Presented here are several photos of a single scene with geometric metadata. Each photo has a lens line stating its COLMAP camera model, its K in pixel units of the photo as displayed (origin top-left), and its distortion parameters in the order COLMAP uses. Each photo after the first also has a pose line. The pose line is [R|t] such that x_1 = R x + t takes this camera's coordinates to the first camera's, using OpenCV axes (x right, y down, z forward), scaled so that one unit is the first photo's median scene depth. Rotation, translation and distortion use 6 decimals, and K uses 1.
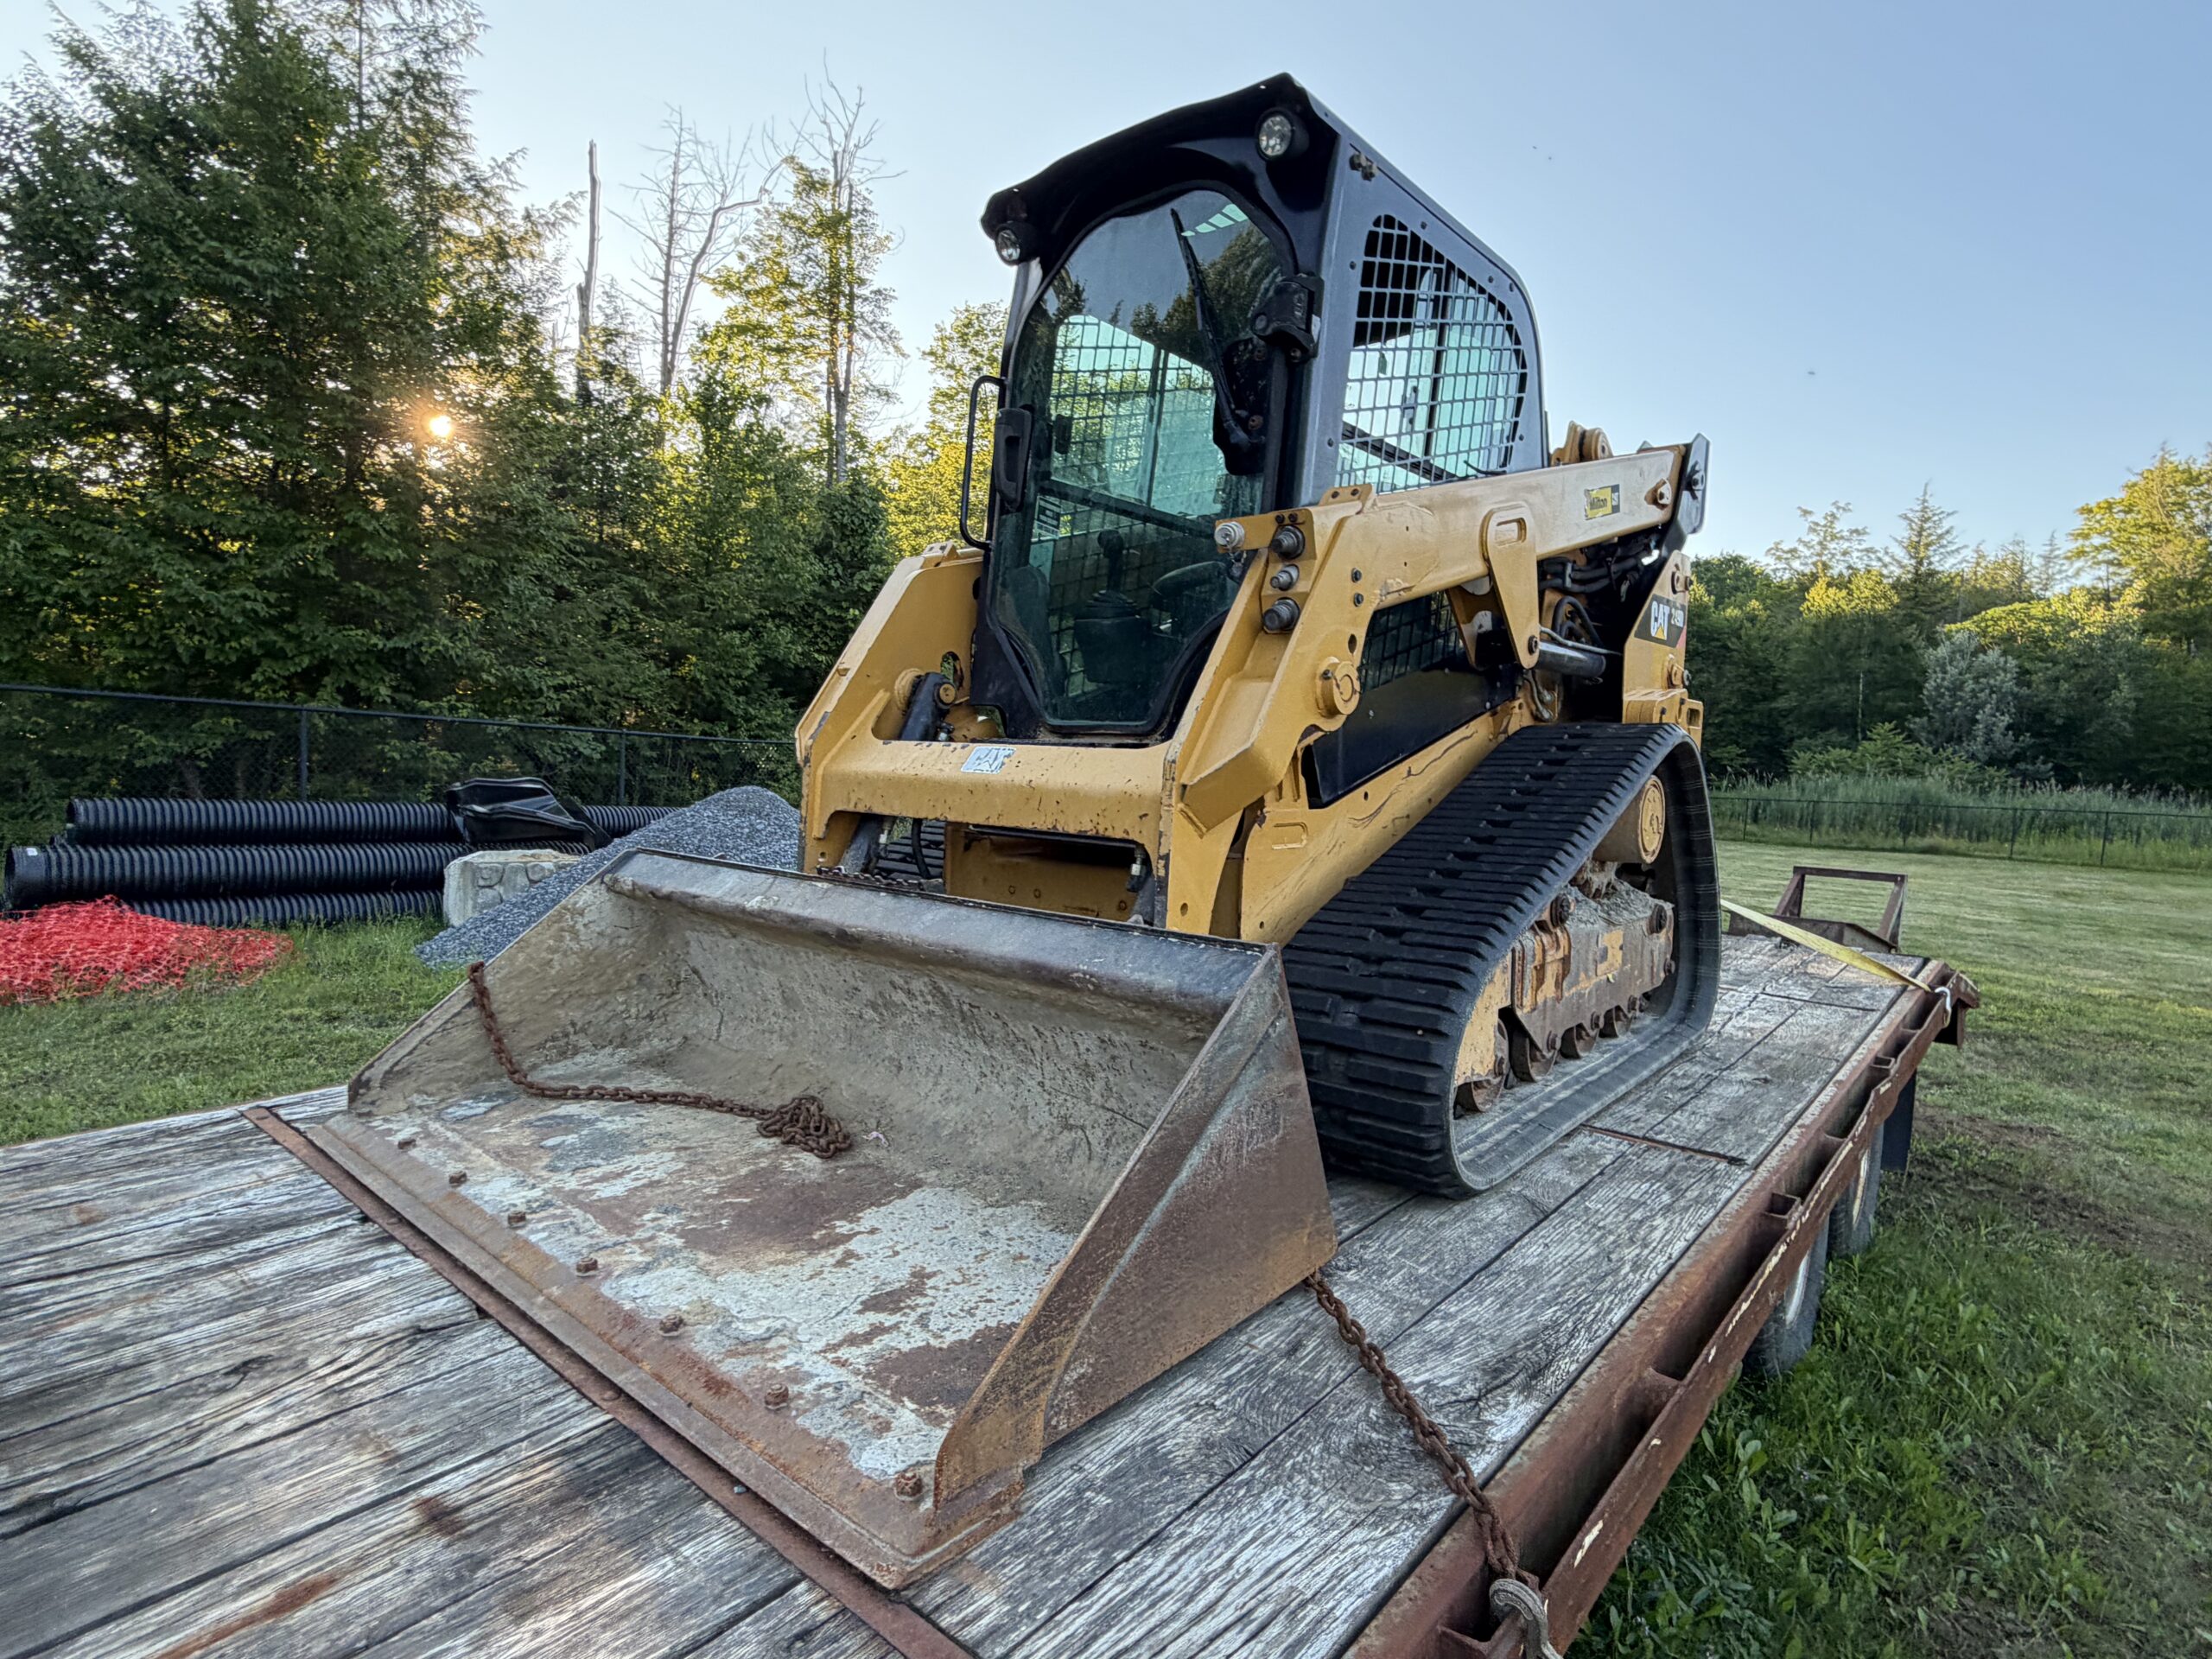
lens RADIAL K [[1141.7, 0, 1100.7], [0, 1141.7, 829.7], [0, 0, 1]] dist [-0.000227, 0.000157]
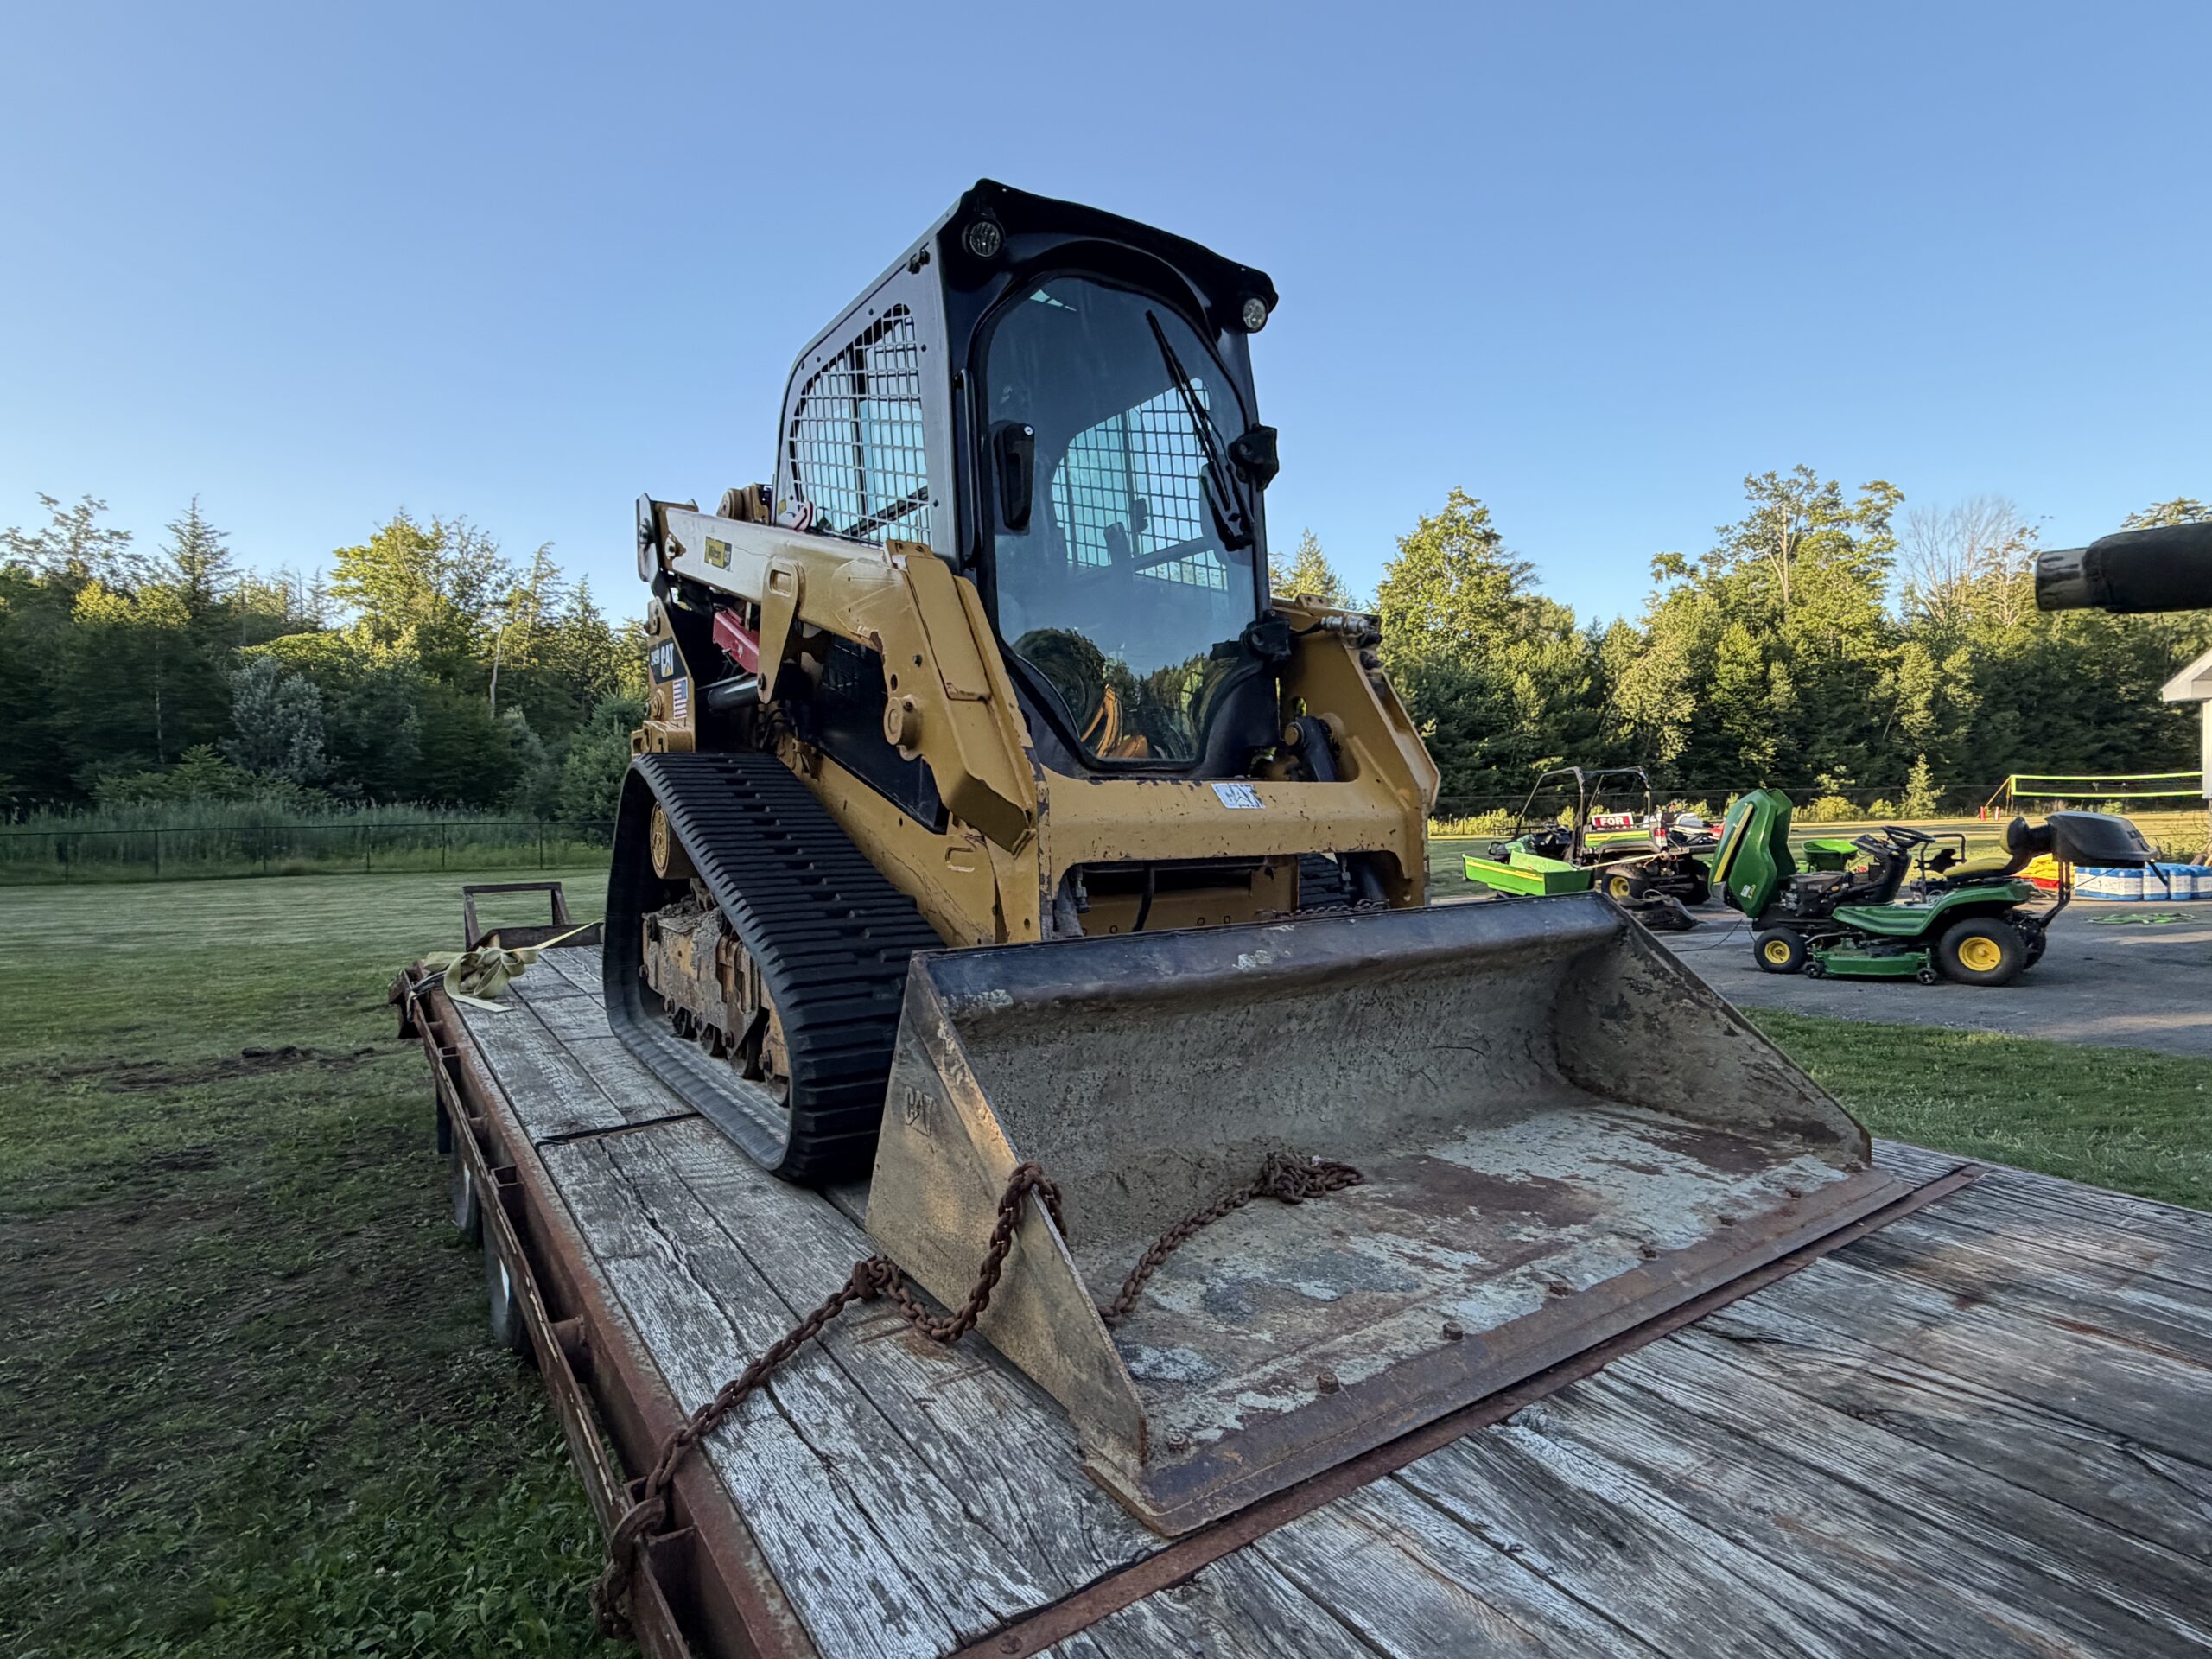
lens RADIAL K [[1141.6, 0, 1106.0], [0, 1141.6, 829.5], [0, 0, 1]] dist [0.002316, 0.000723]
pose [[0.258664, -0.061429, 0.964012, -1.286484], [0.080359, 0.995885, 0.041898, -0.093944], [-0.962619, 0.066630, 0.262536, 0.932741]]
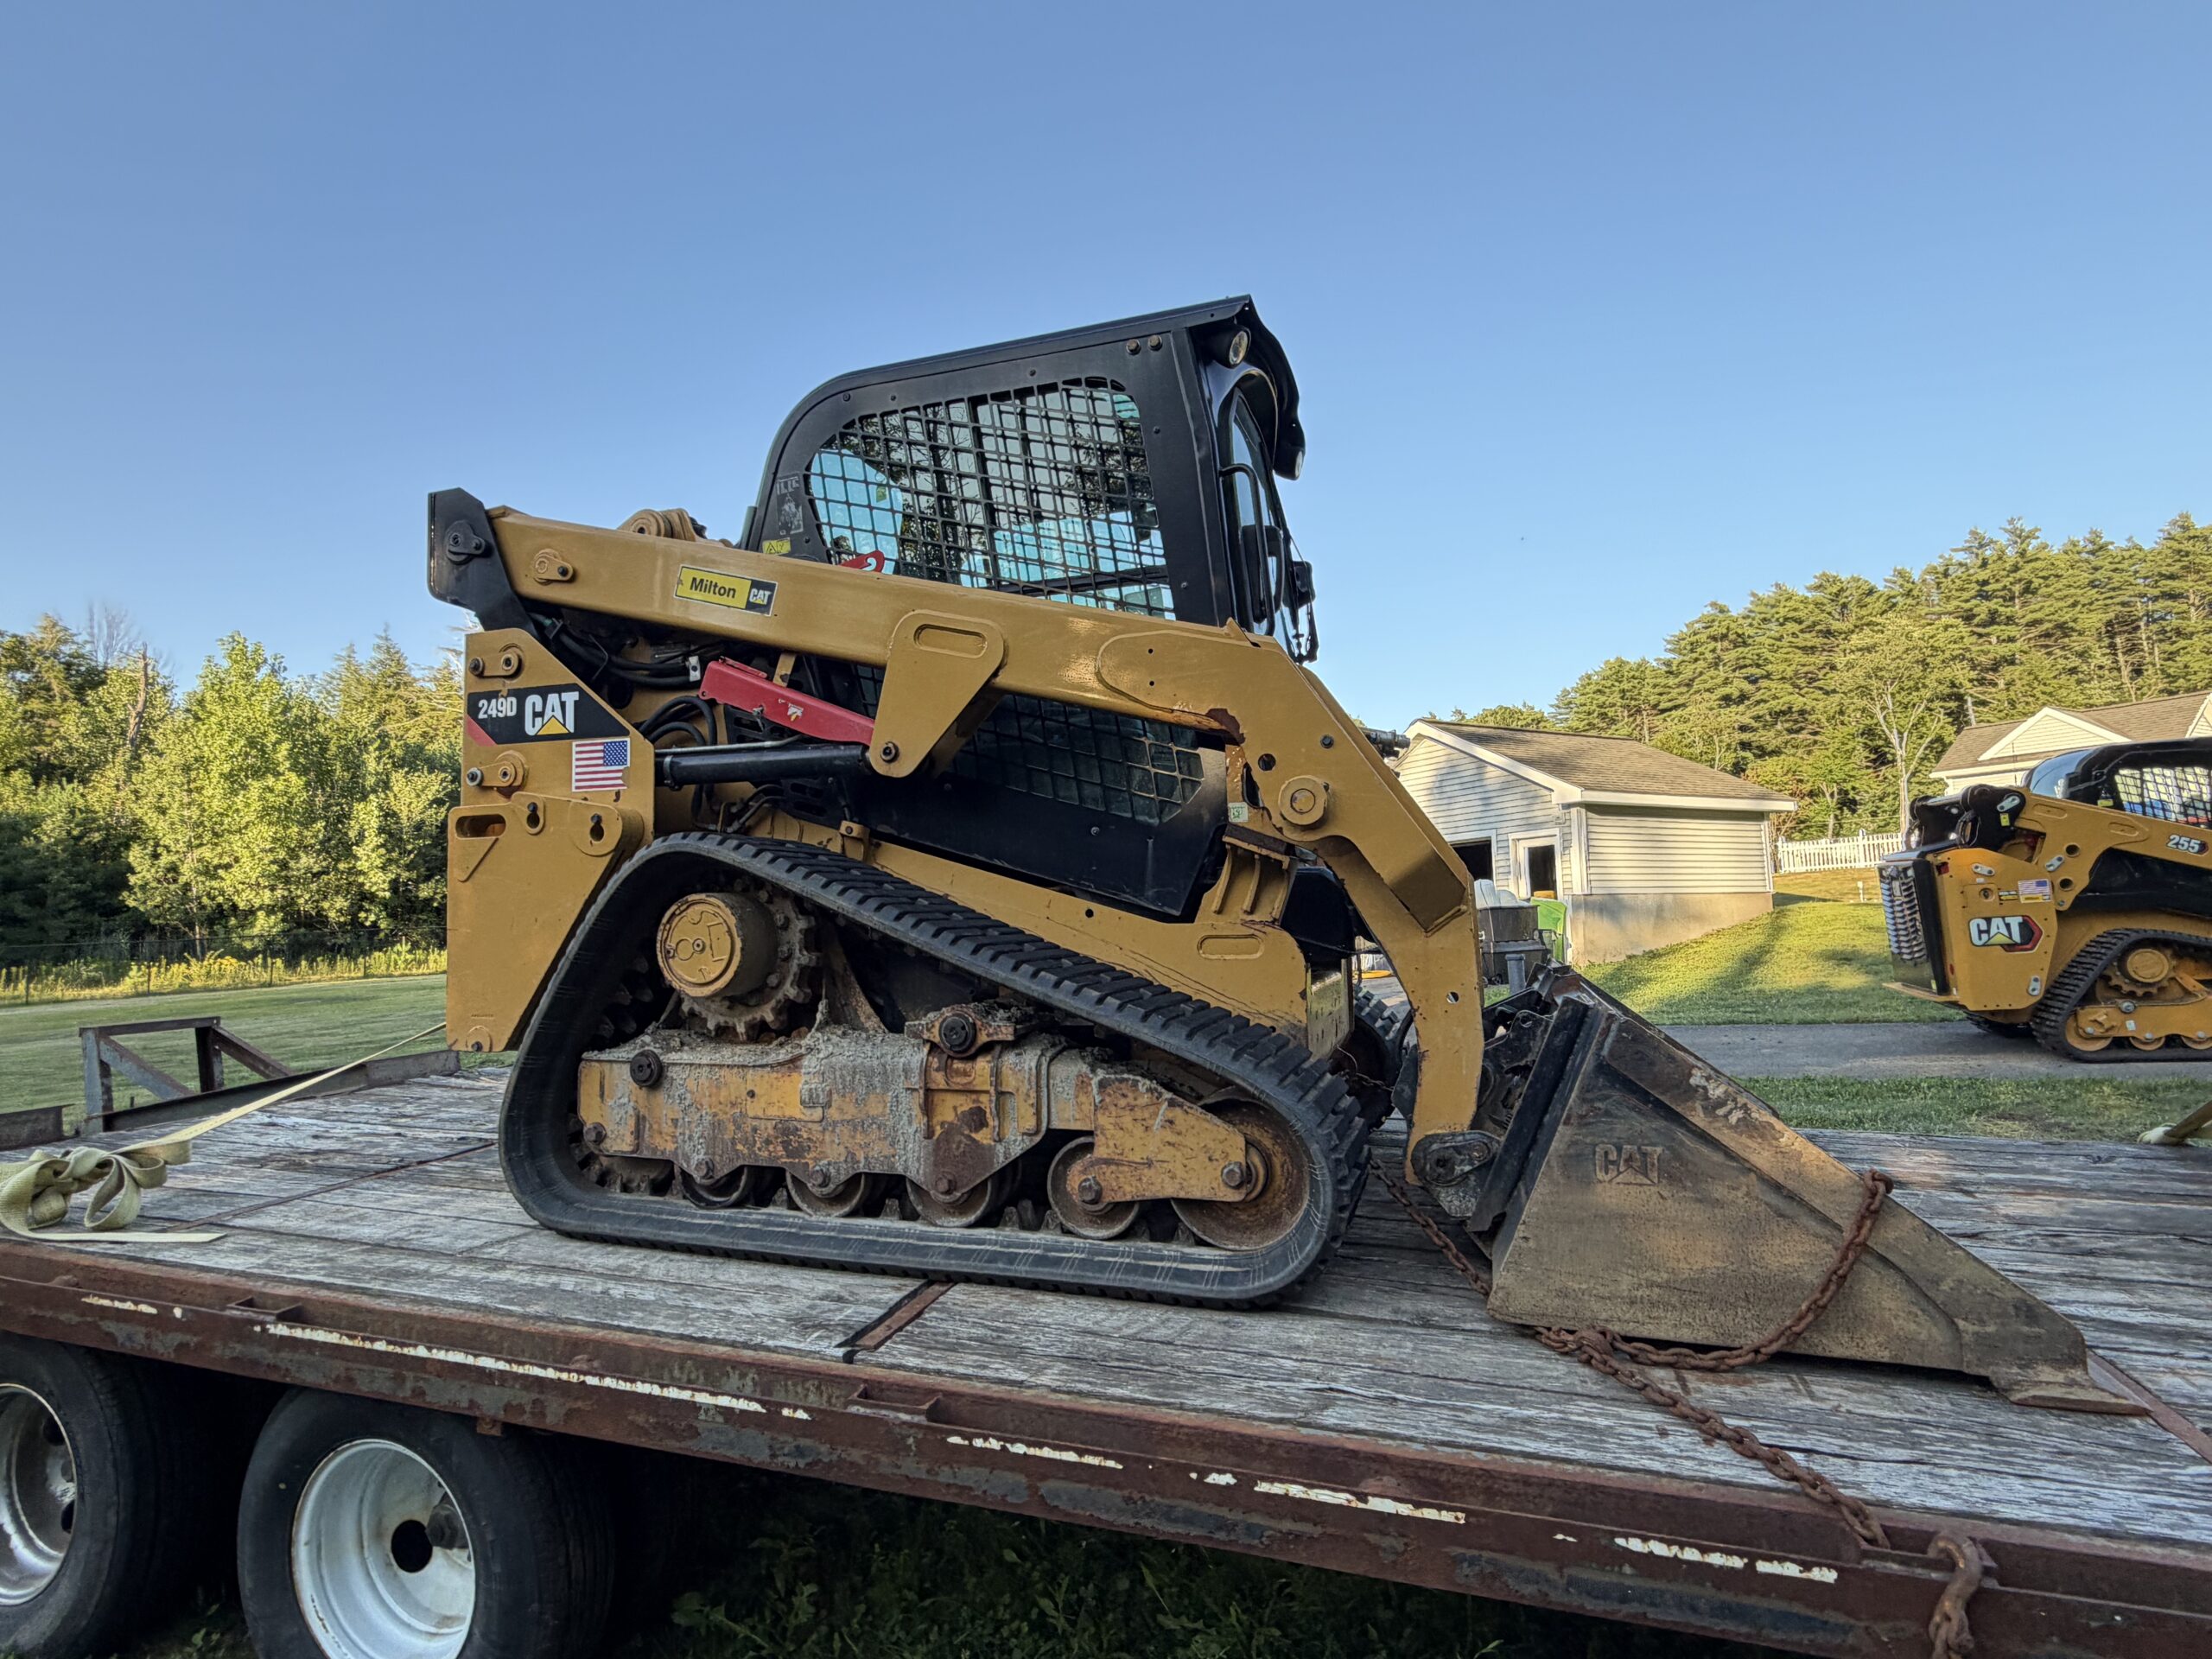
lens RADIAL K [[1141.7, 0, 1100.7], [0, 1141.7, 829.7], [0, 0, 1]] dist [-0.000227, 0.000157]
pose [[-0.376048, 0.039096, 0.925775, -1.202758], [0.070362, 0.997430, -0.013541, -0.139414], [-0.923925, 0.060048, -0.377832, 1.986046]]
